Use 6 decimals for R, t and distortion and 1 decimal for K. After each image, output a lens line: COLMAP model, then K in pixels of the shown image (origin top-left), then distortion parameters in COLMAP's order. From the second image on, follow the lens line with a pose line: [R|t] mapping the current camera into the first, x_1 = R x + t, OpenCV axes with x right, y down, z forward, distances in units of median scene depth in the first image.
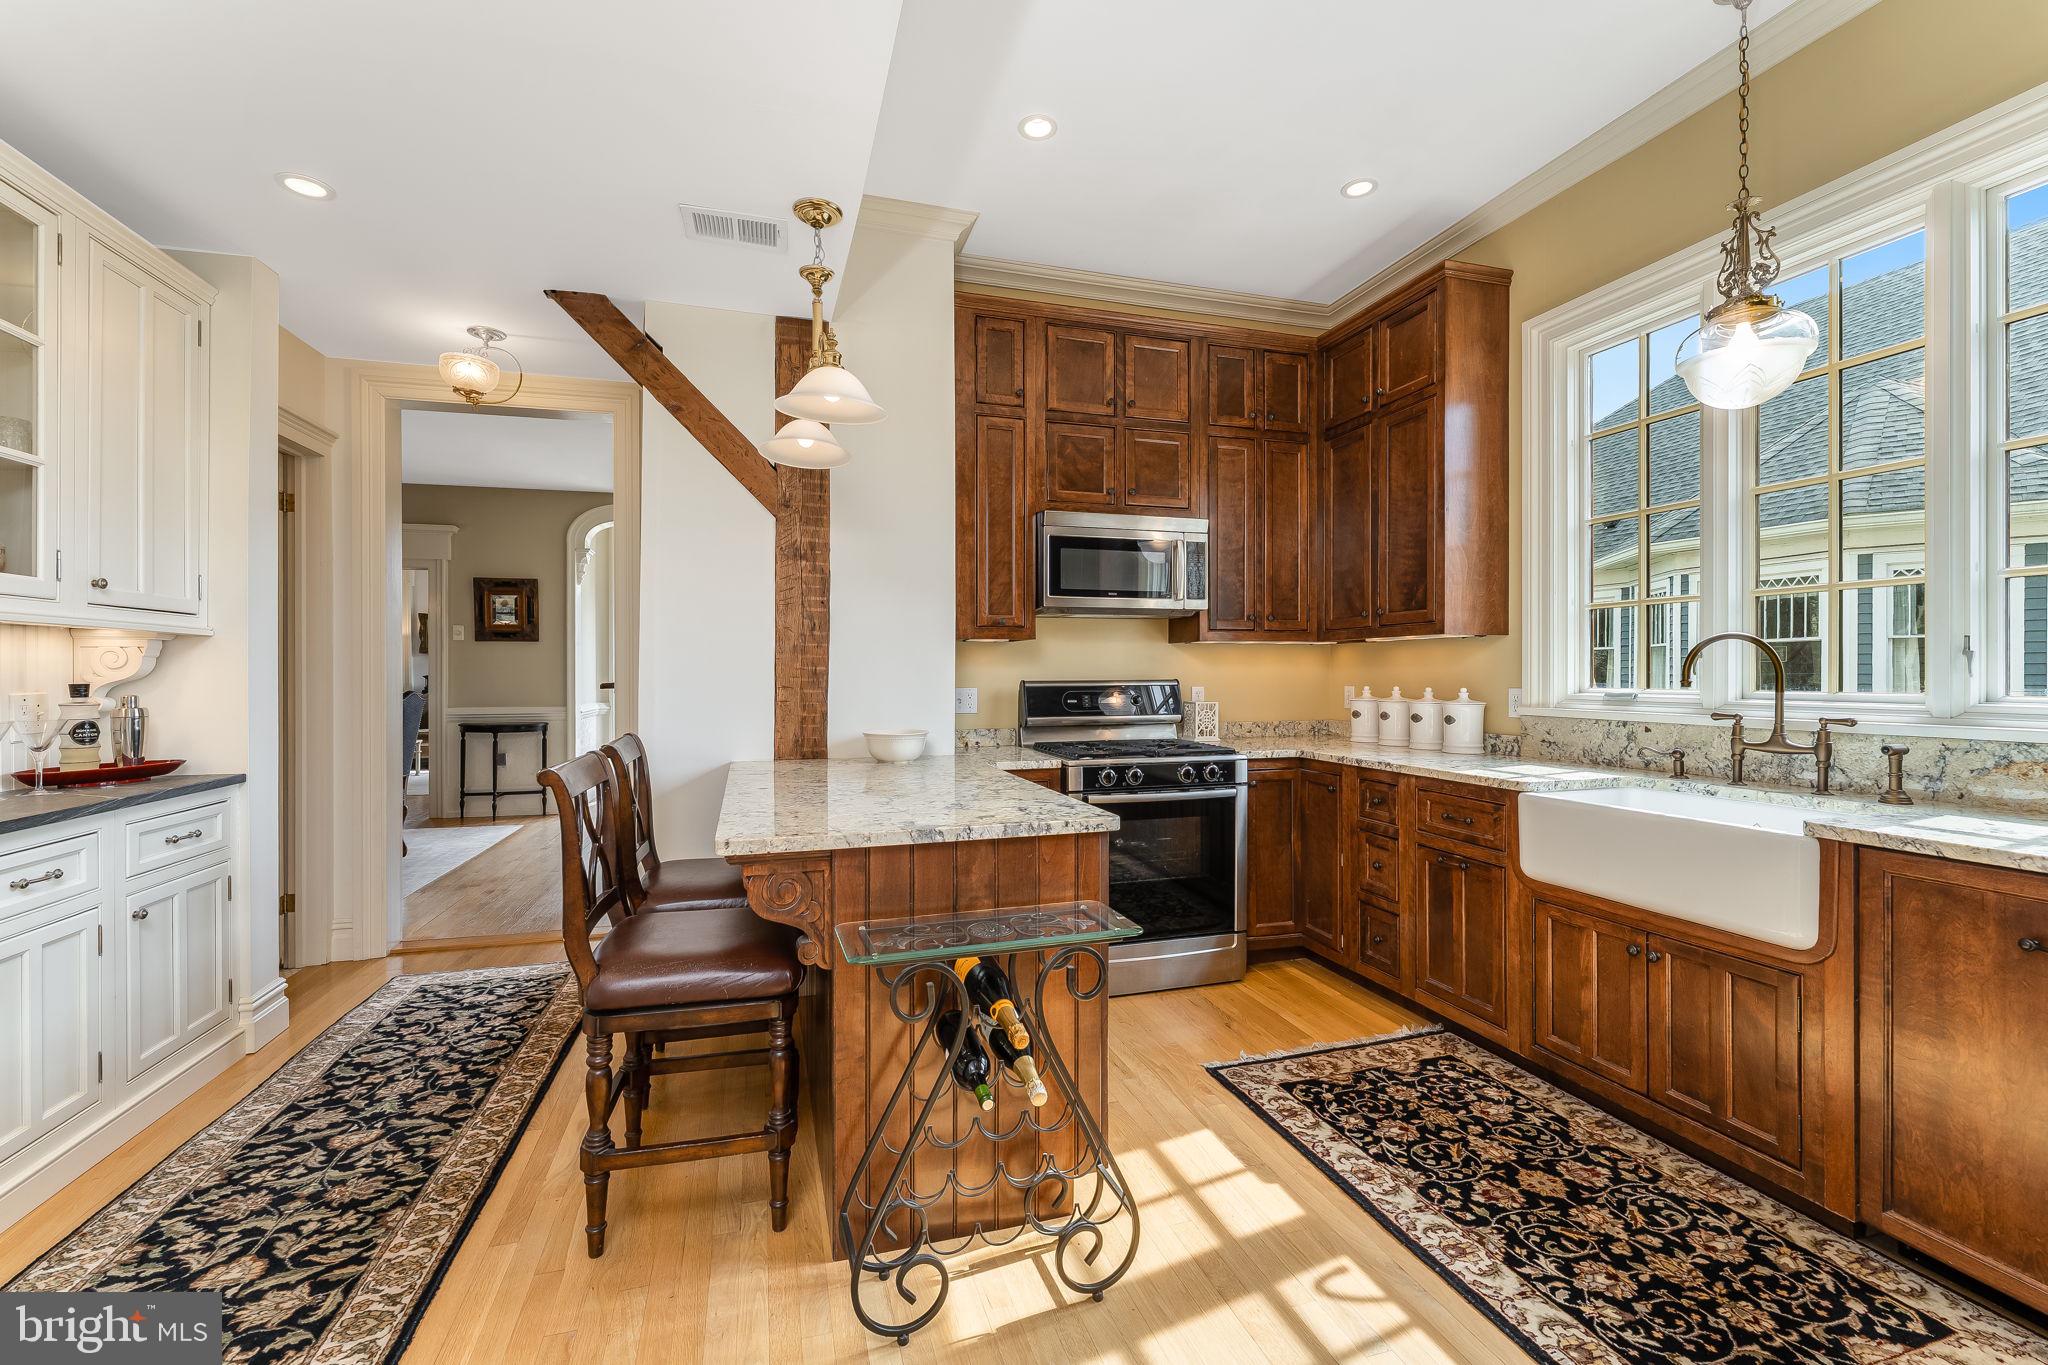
lens RADIAL K [[838.2, 0, 1016.5], [0, 838.2, 669.6], [0, 0, 1]] dist [-0.001281, -0.000074]
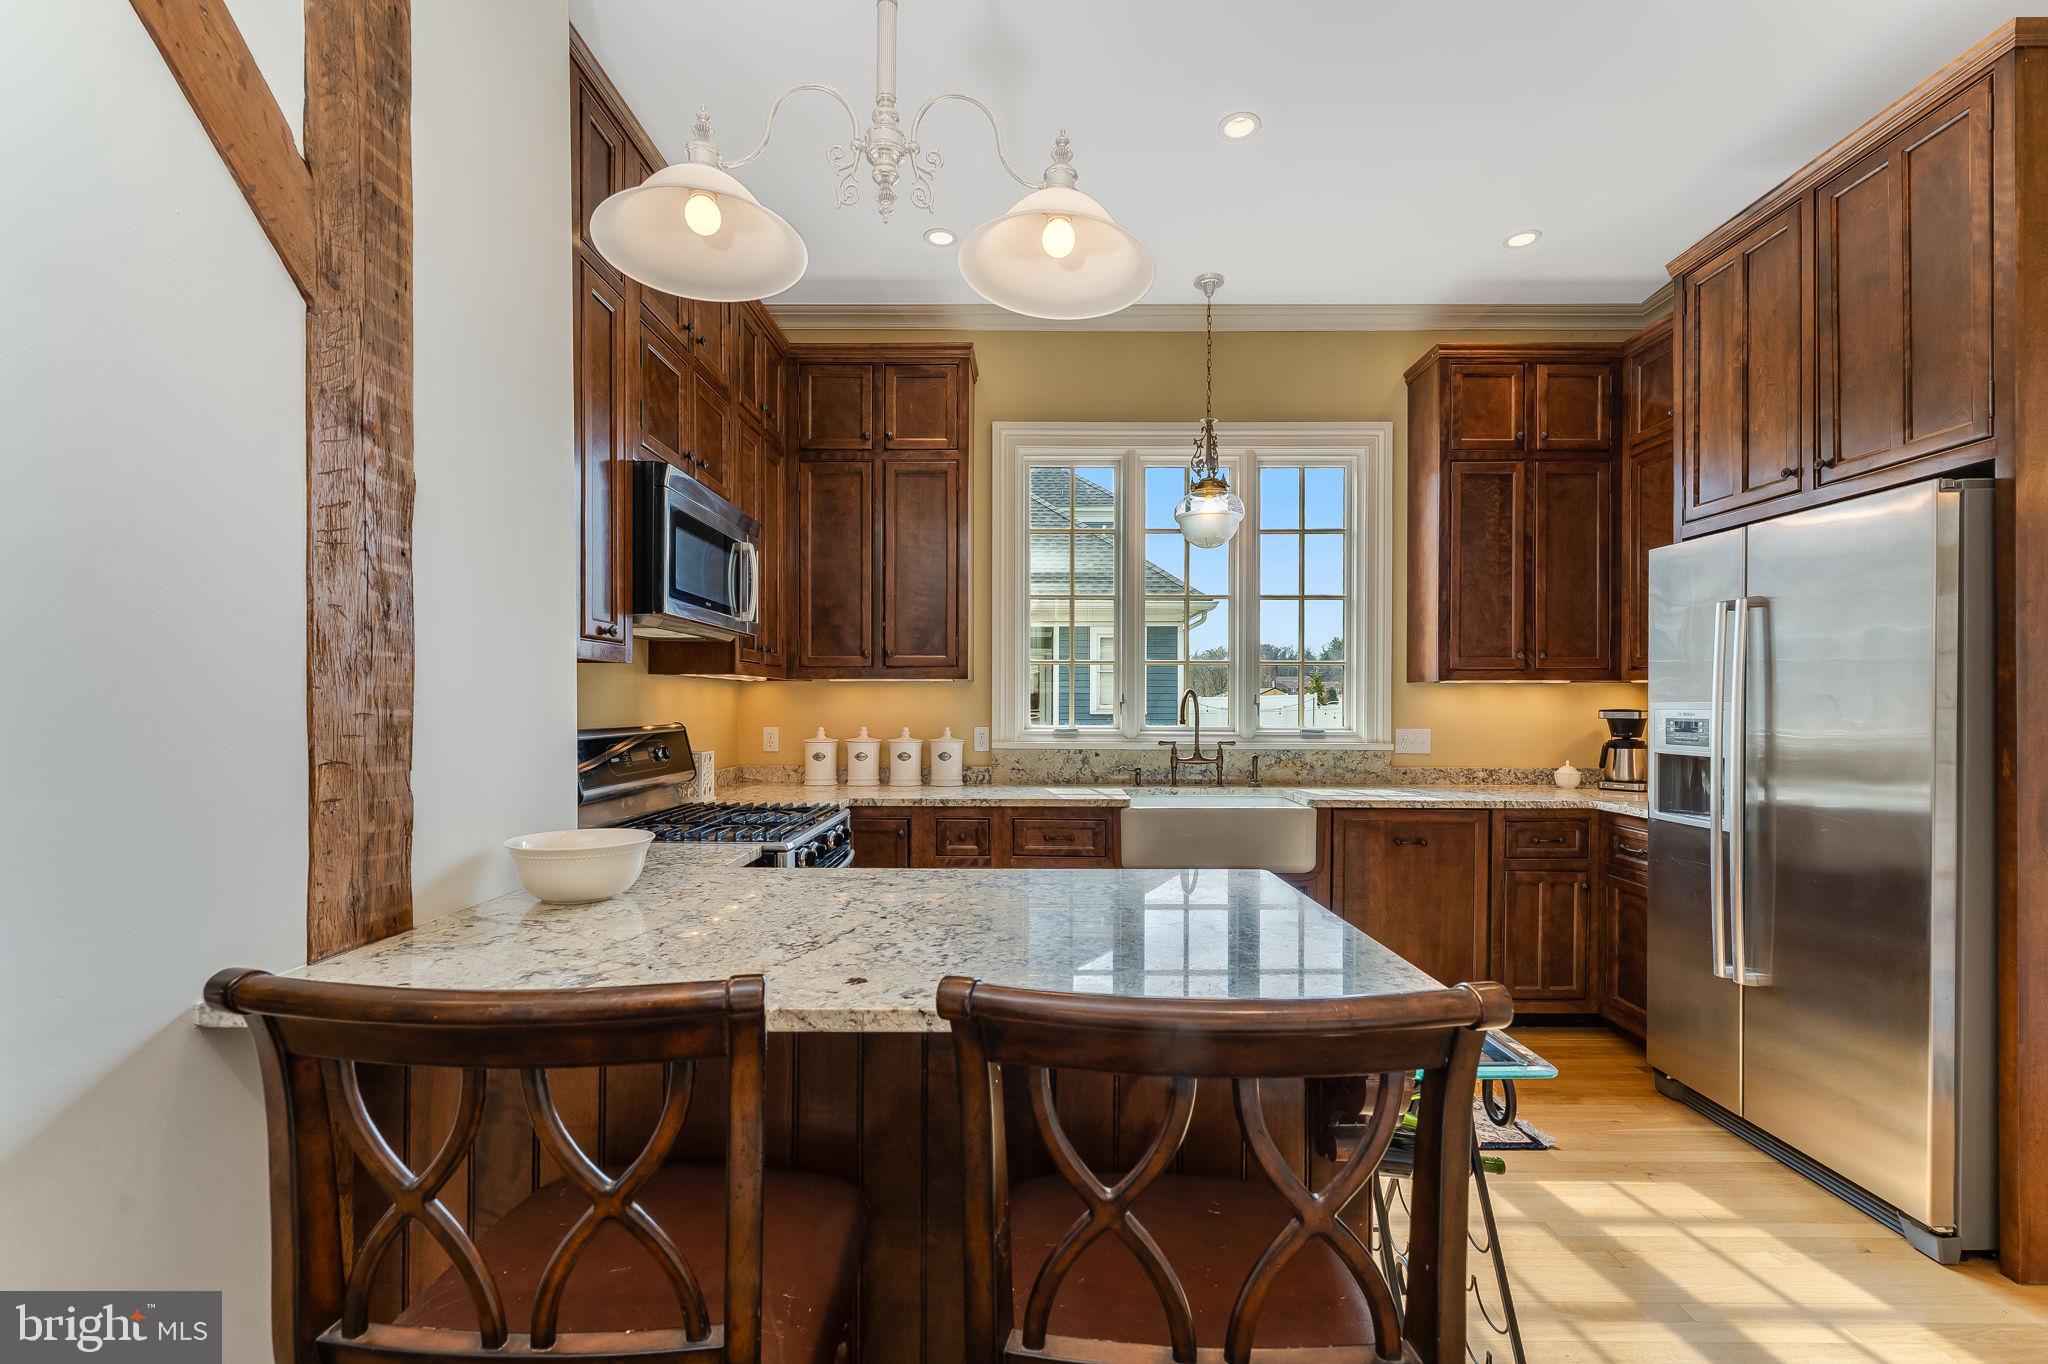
lens RADIAL K [[857.3, 0, 1020.2], [0, 857.3, 703.9], [0, 0, 1]] dist [-0.000169, -0.000037]
pose [[0.296865, 0.004583, 0.954908, -0.793016], [-0.007911, 0.999966, -0.002340, -0.010522], [-0.954887, -0.006859, 0.296892, 0.850587]]
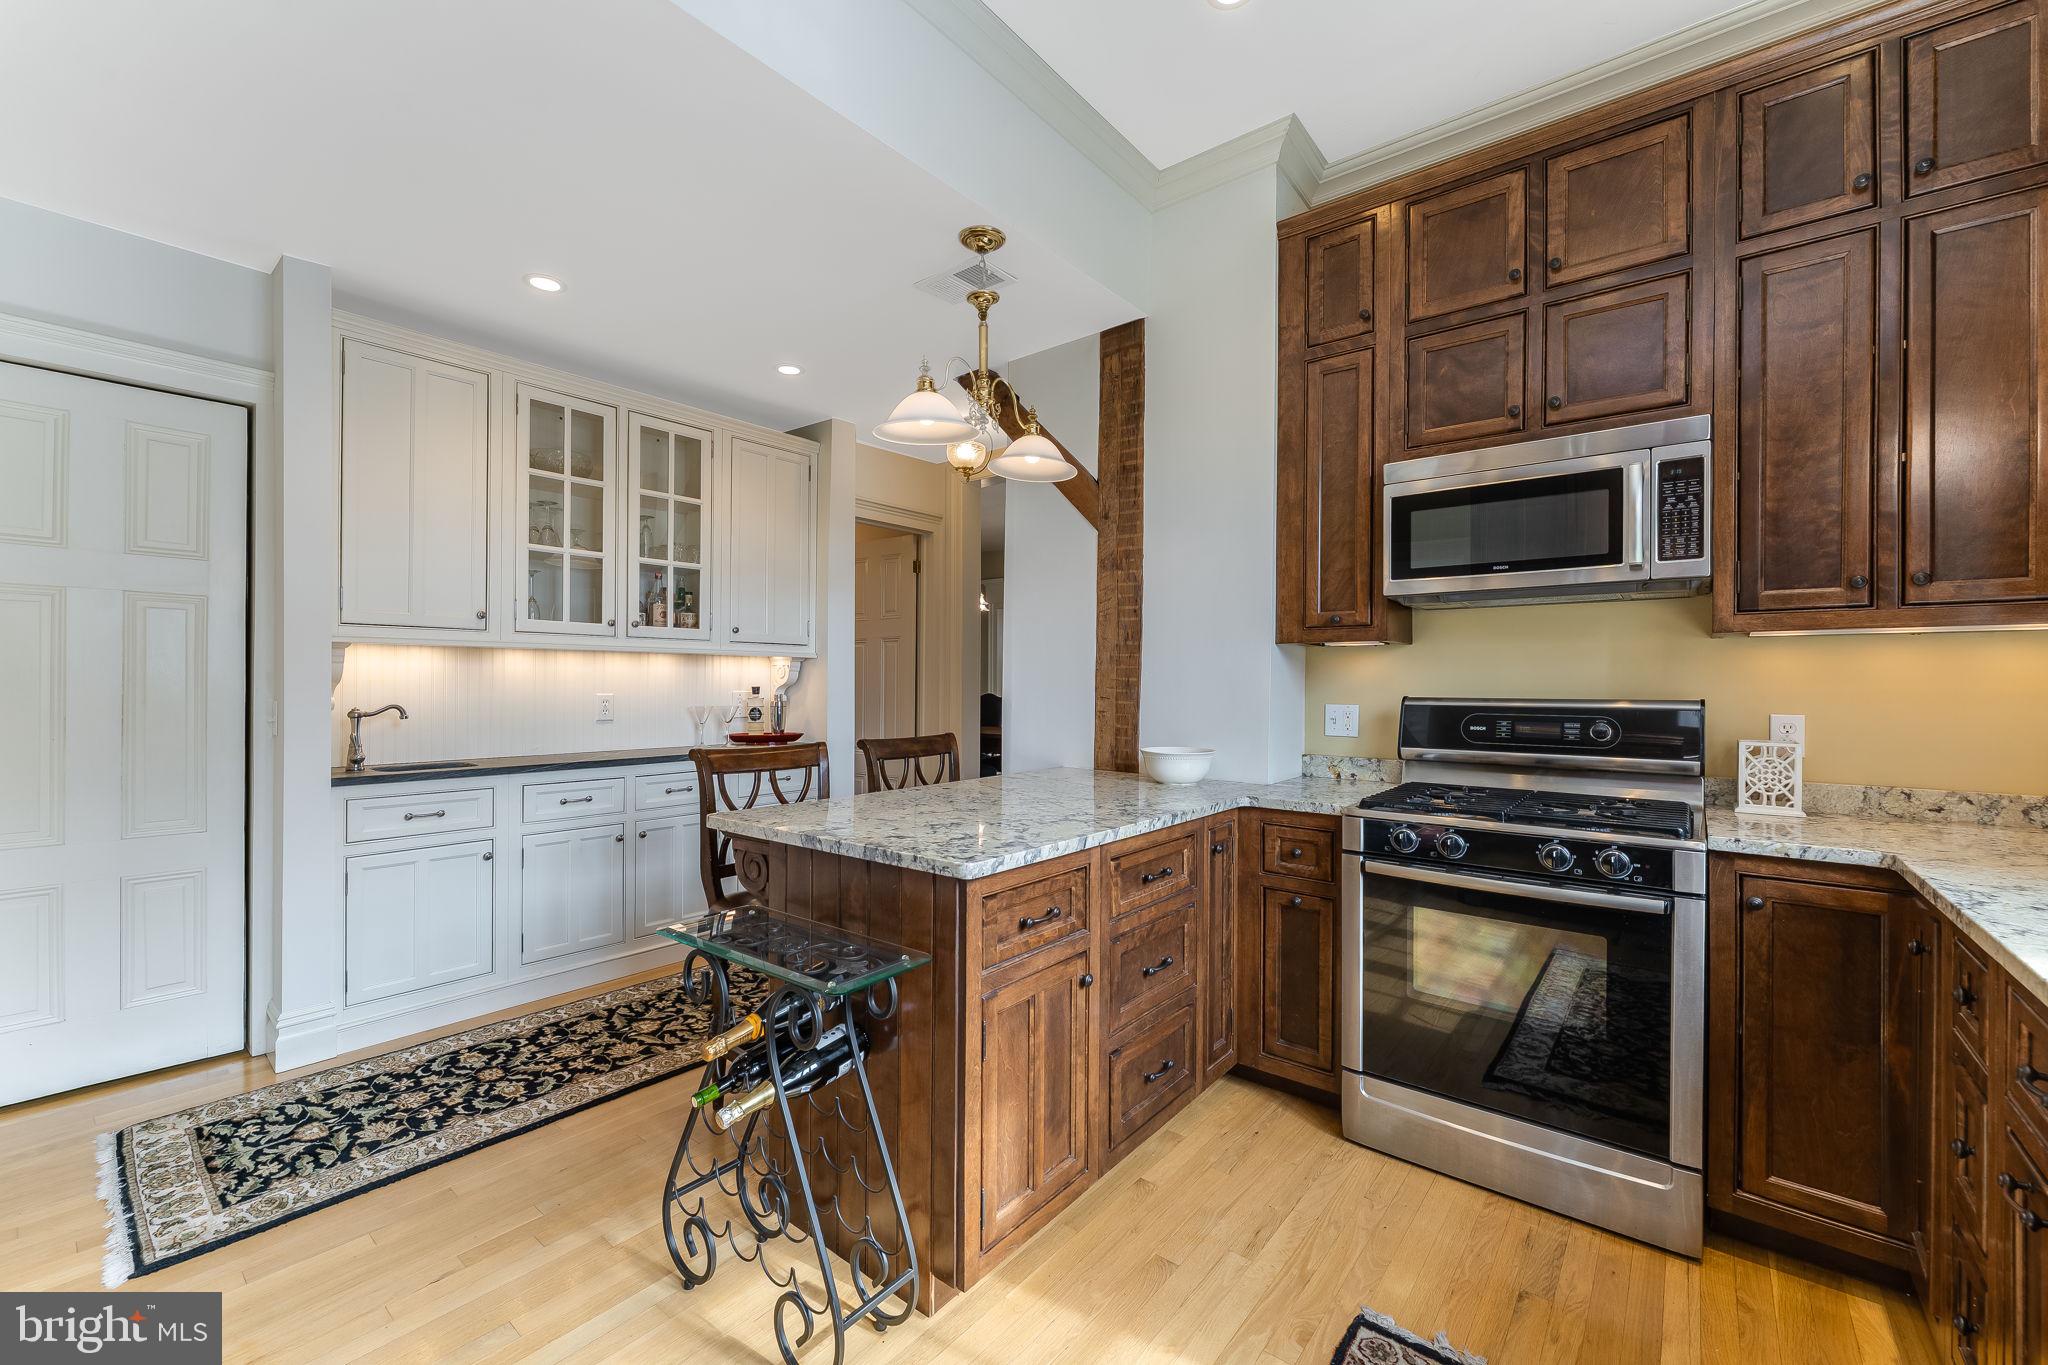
lens RADIAL K [[830.1, 0, 1022.1], [0, 830.1, 676.5], [0, 0, 1]] dist [0.000660, -0.000032]
pose [[0.561755, 0.000791, -0.827303, 0.711230], [-0.003847, 0.999991, -0.001656, -0.003655], [0.827295, 0.004113, 0.561753, 0.516156]]
